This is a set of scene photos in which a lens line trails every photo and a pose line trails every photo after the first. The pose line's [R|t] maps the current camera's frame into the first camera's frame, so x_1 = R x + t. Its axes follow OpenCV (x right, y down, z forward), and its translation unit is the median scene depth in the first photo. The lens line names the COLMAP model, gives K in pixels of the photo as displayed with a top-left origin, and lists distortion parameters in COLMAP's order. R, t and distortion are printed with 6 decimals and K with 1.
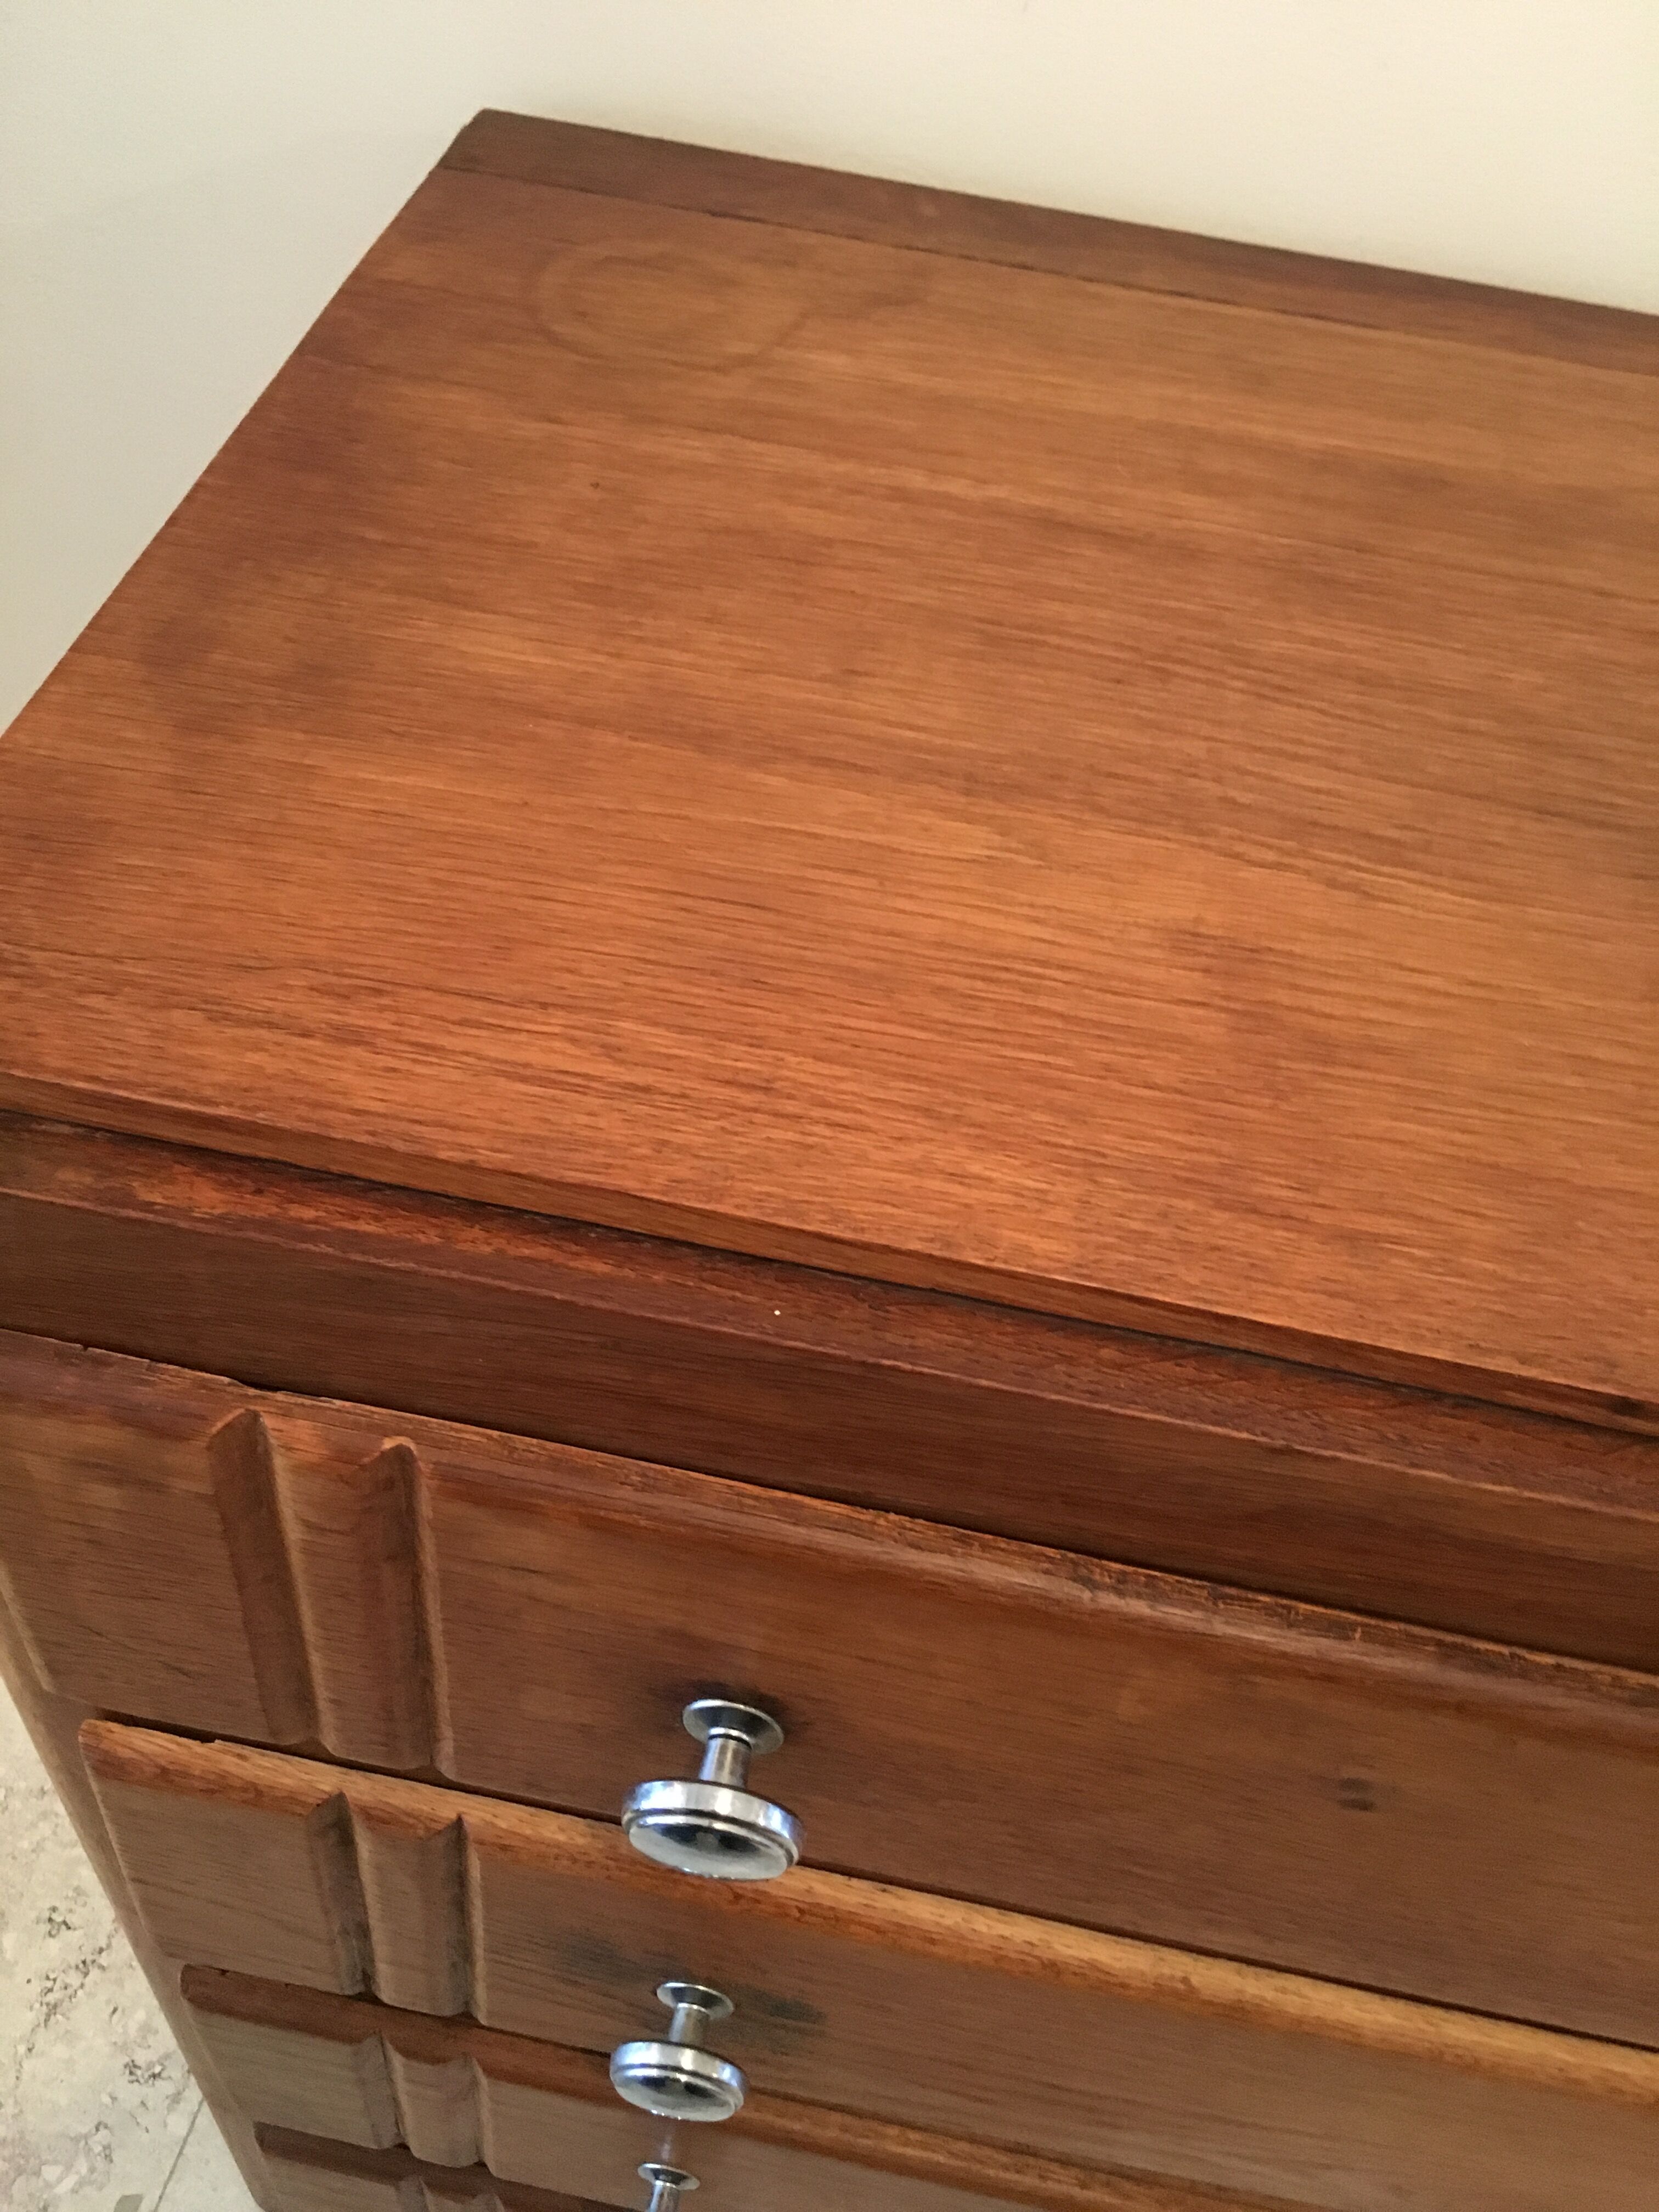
lens RADIAL K [[1907.2, 0, 827.6], [0, 1907.2, 1105.1], [0, 0, 1]] dist [0.070615, -0.113468]
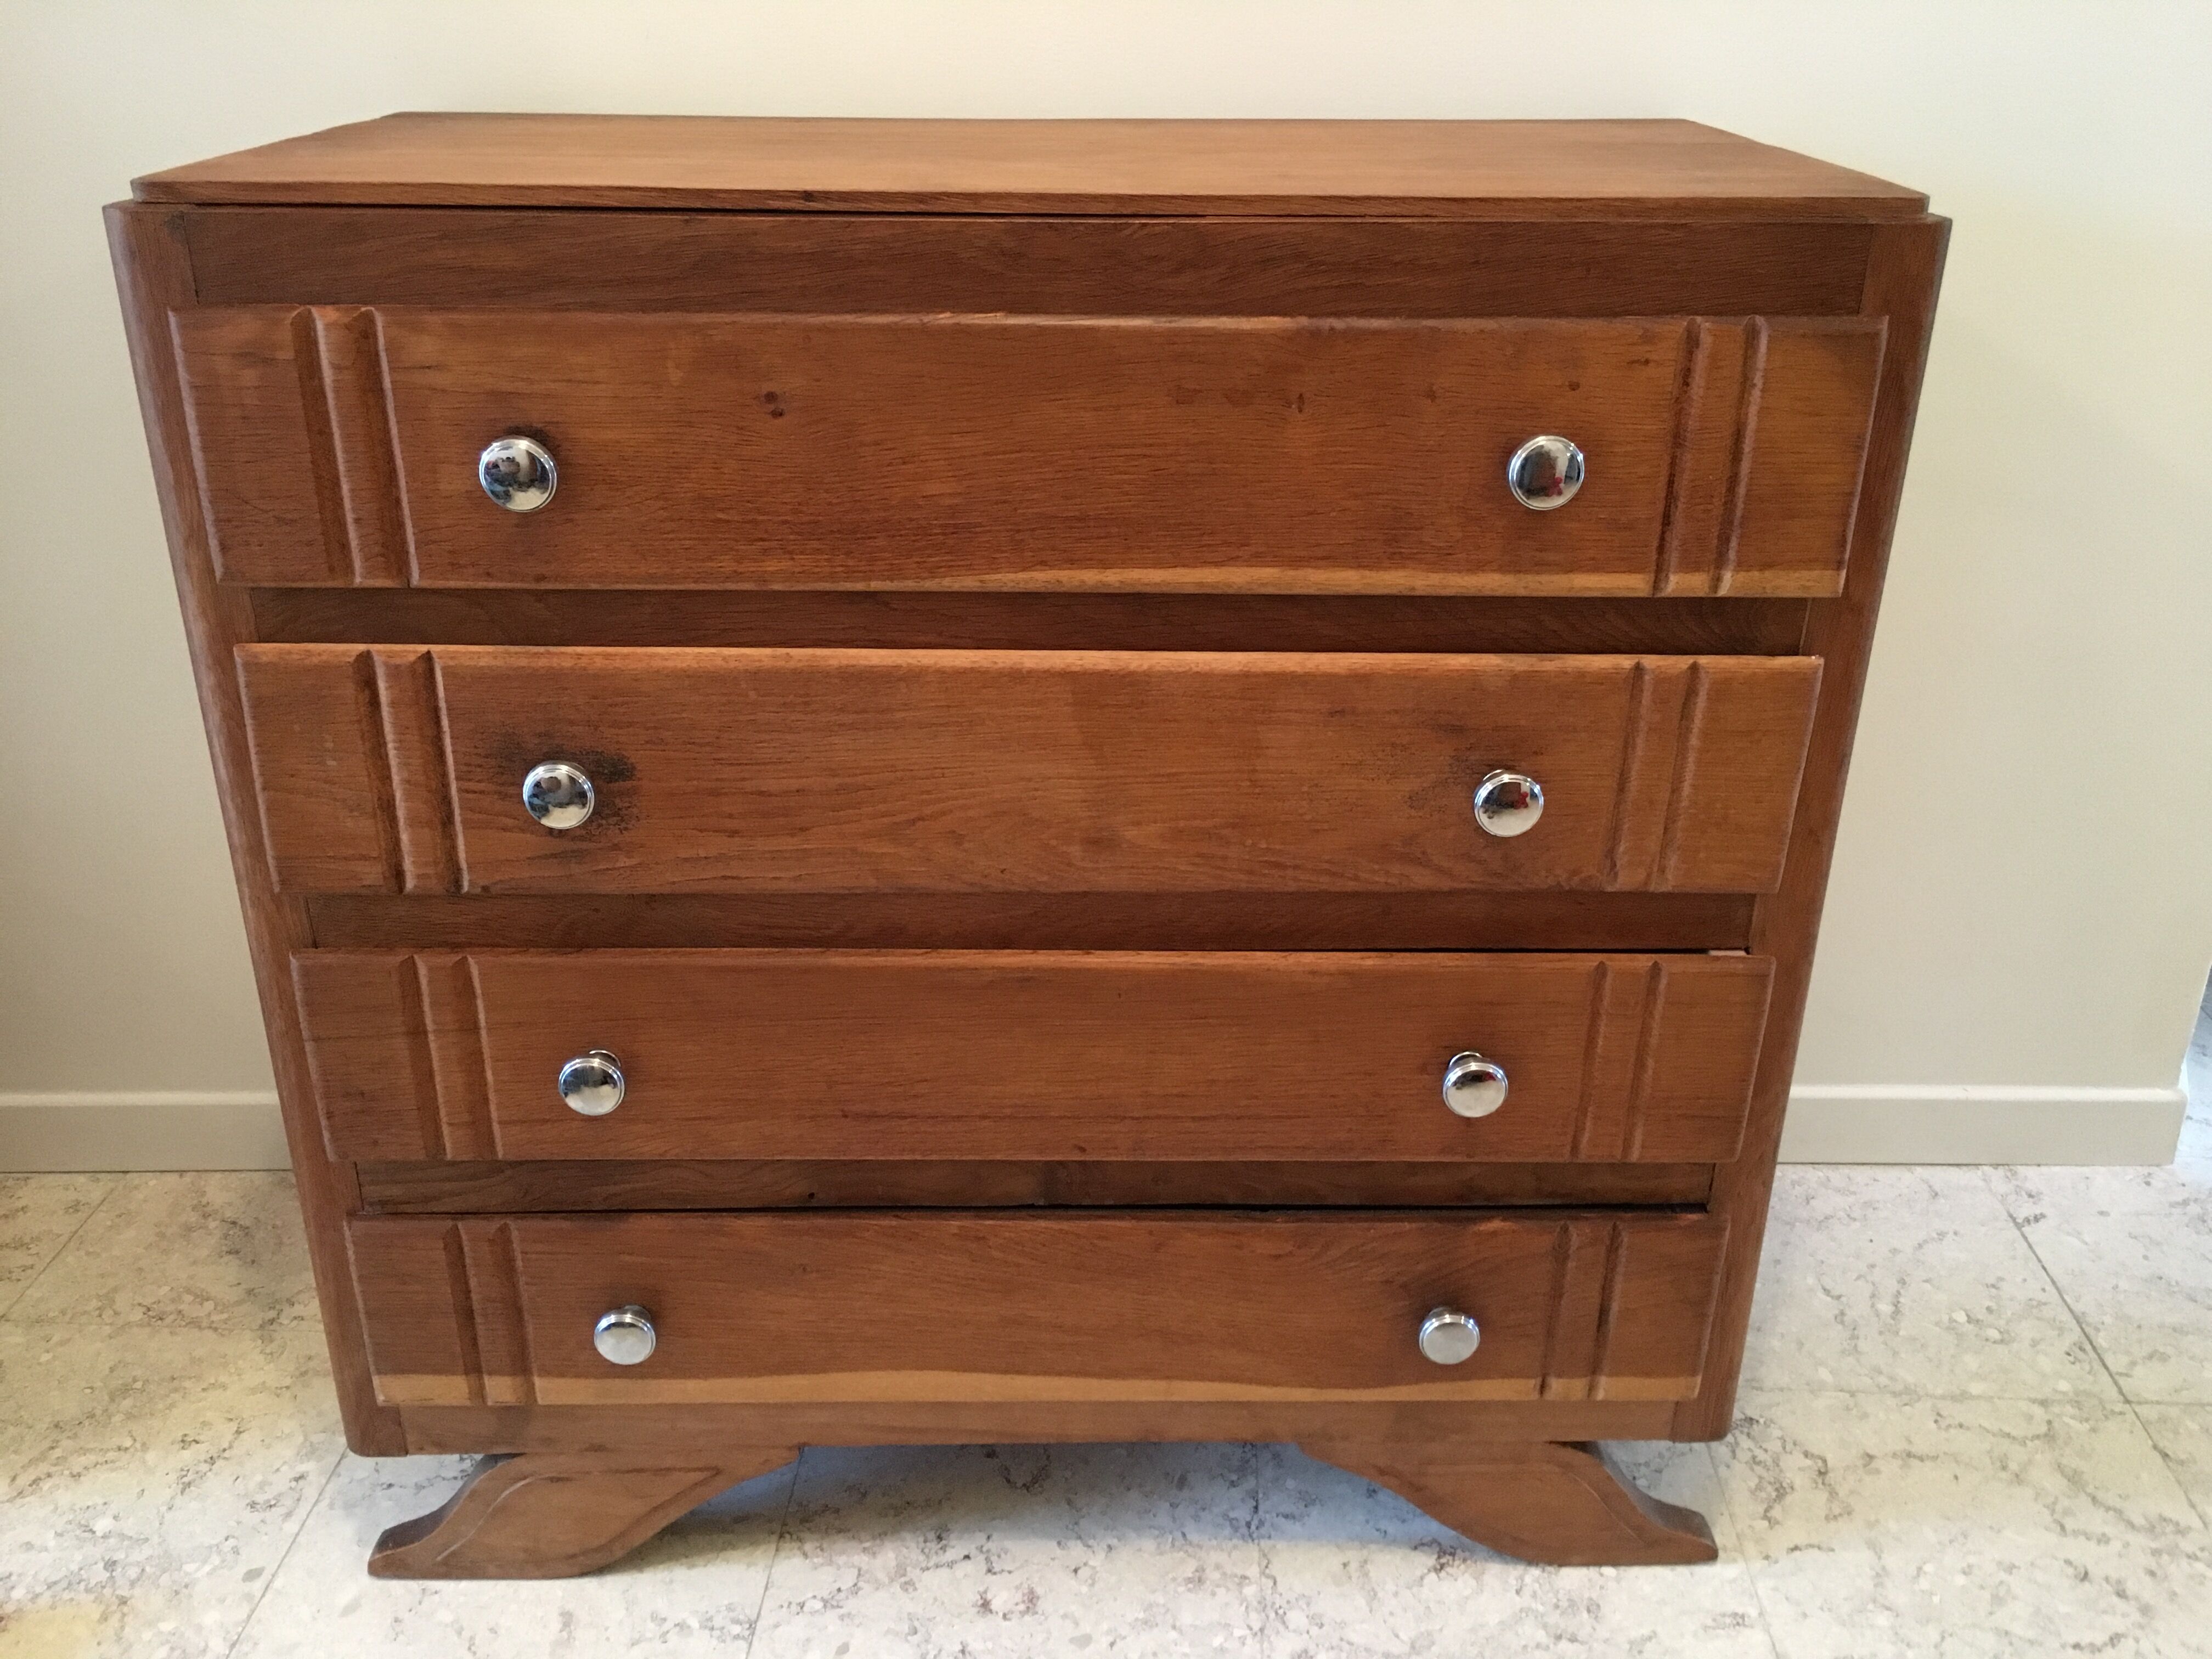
lens RADIAL K [[1887.1, 0, 1106.0], [0, 1887.1, 829.5], [0, 0, 1]] dist [0.075074, -0.113218]
pose [[0.977206, -0.161555, 0.137727, 0.219714], [0.202294, 0.905388, -0.373294, 1.547447], [-0.064389, 0.392647, 0.917433, -0.898499]]
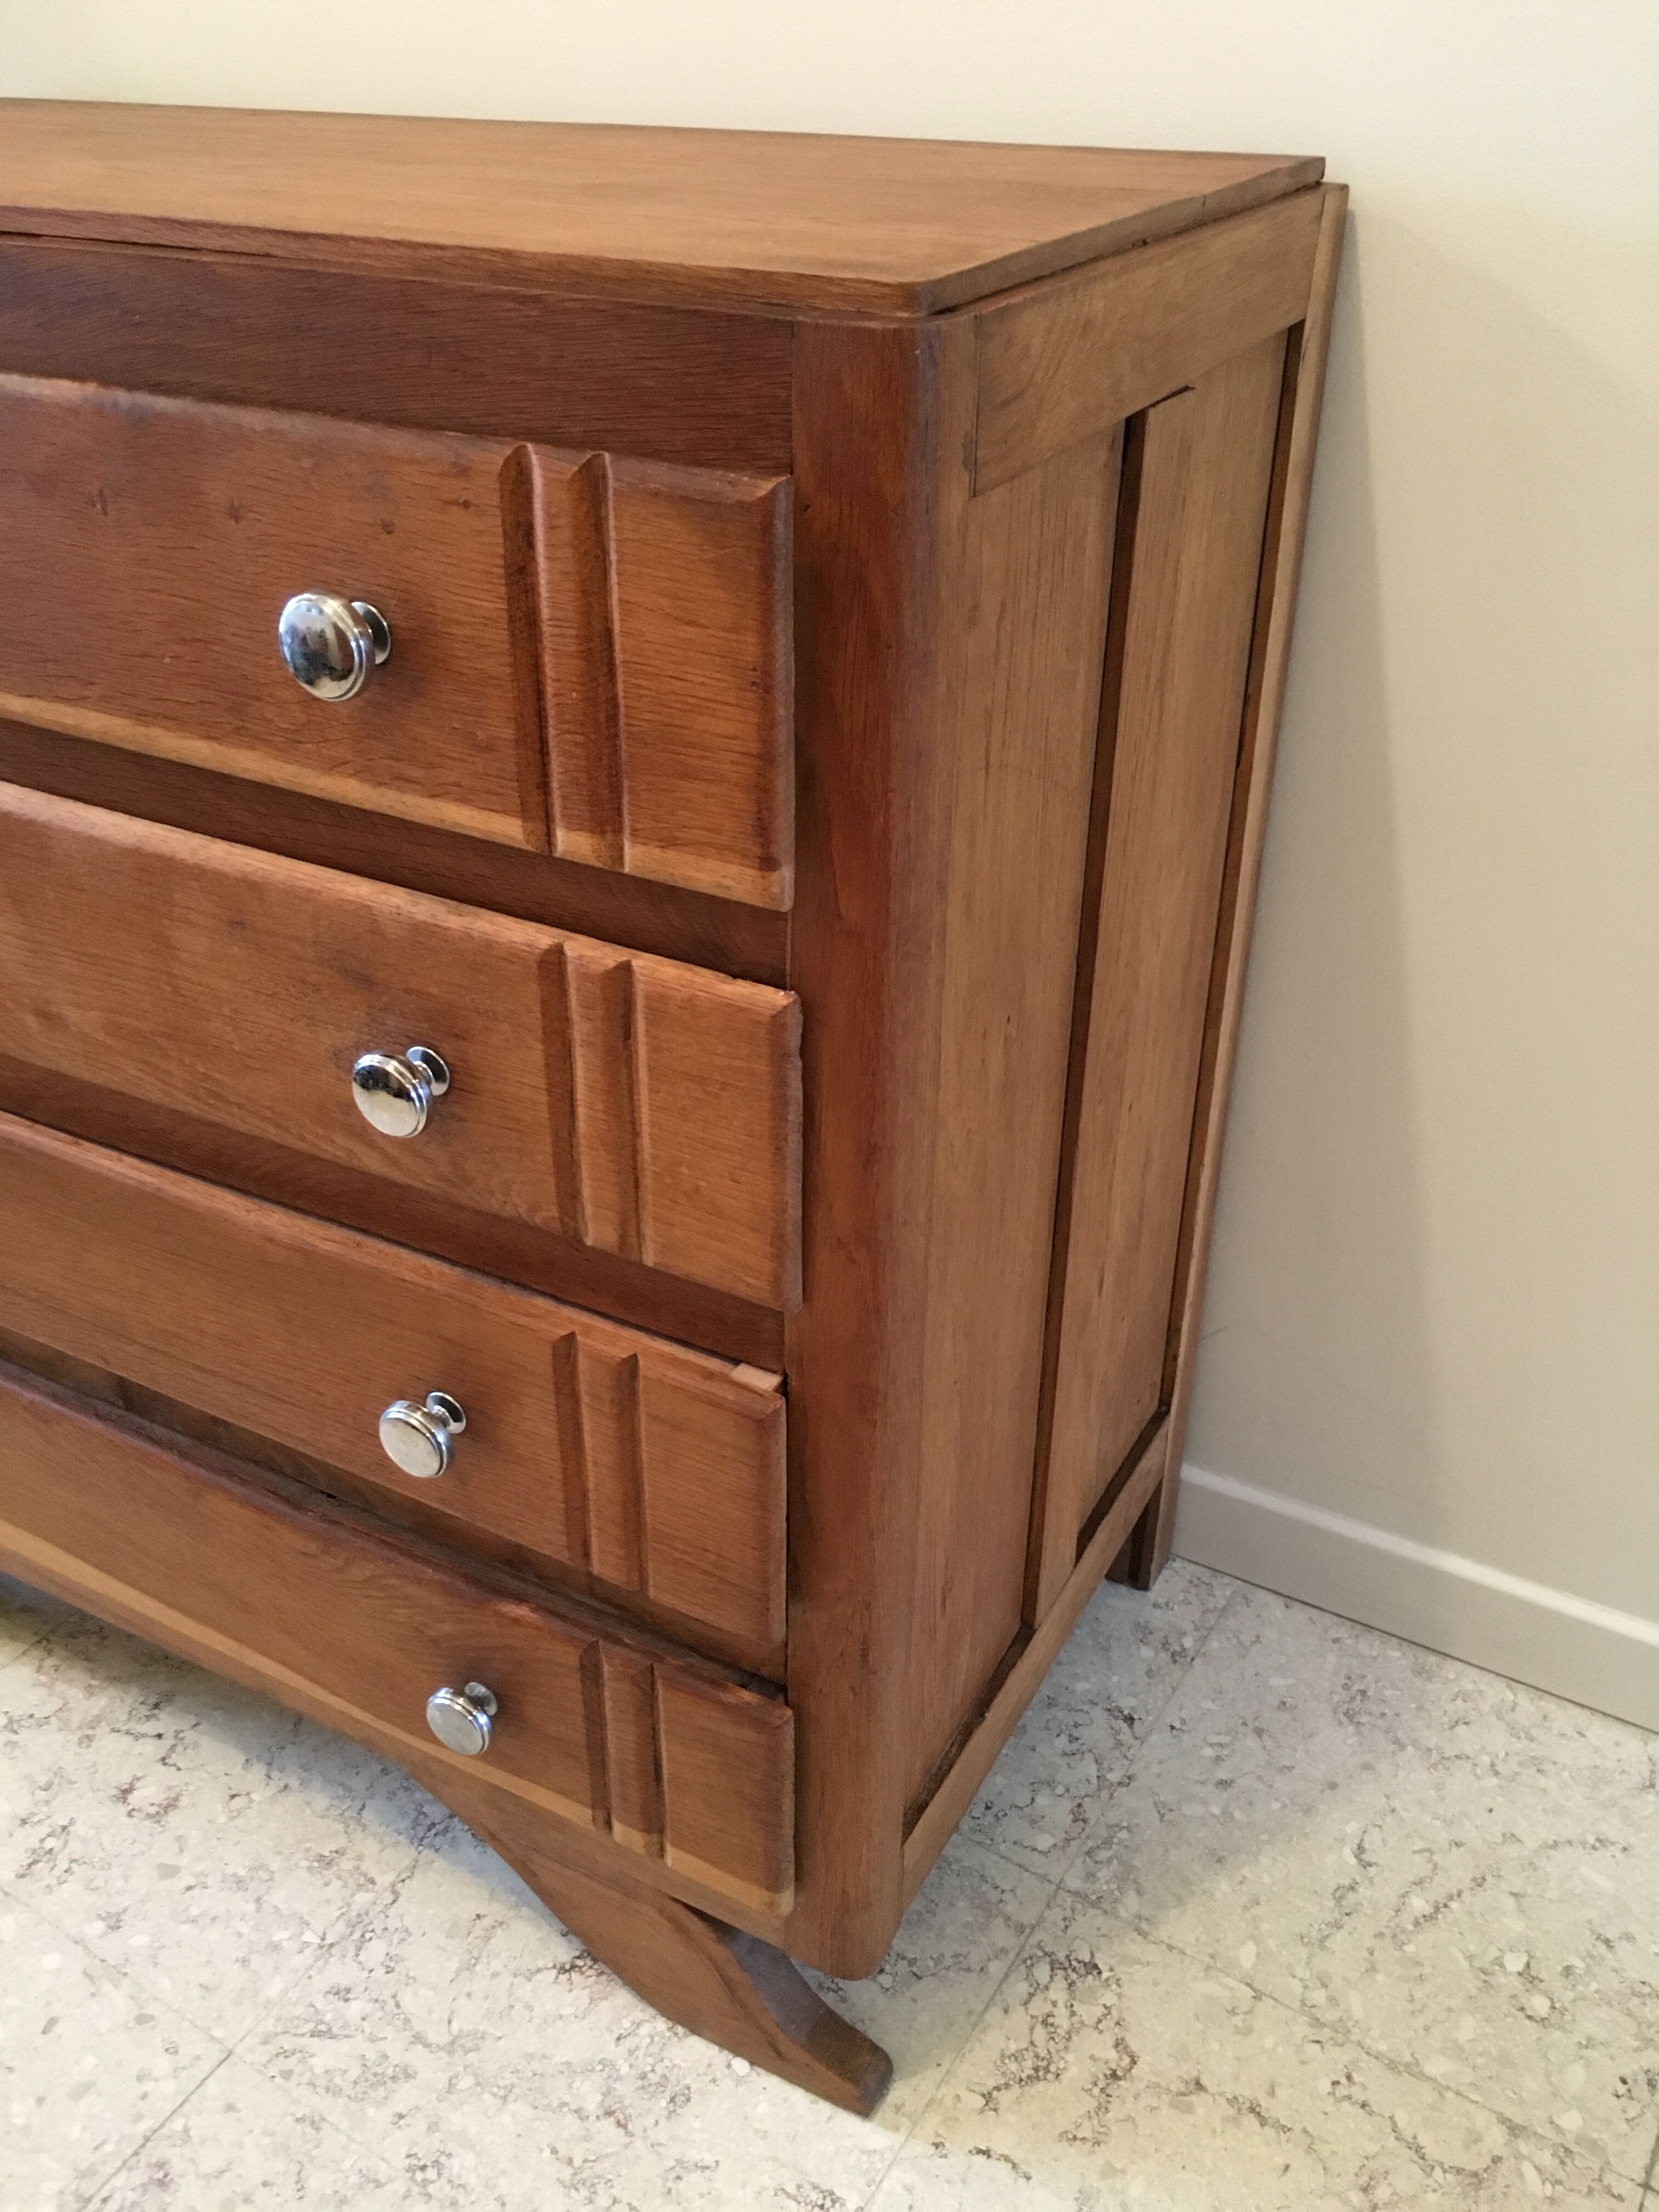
lens RADIAL K [[1896.9, 0, 830.7], [0, 1896.9, 1109.0], [0, 0, 1]] dist [0.072968, -0.109101]
pose [[0.946010, 0.081602, -0.313698, 1.863794], [-0.175218, 0.942946, -0.283110, 1.200693], [0.272697, 0.322790, 0.906335, -0.293118]]
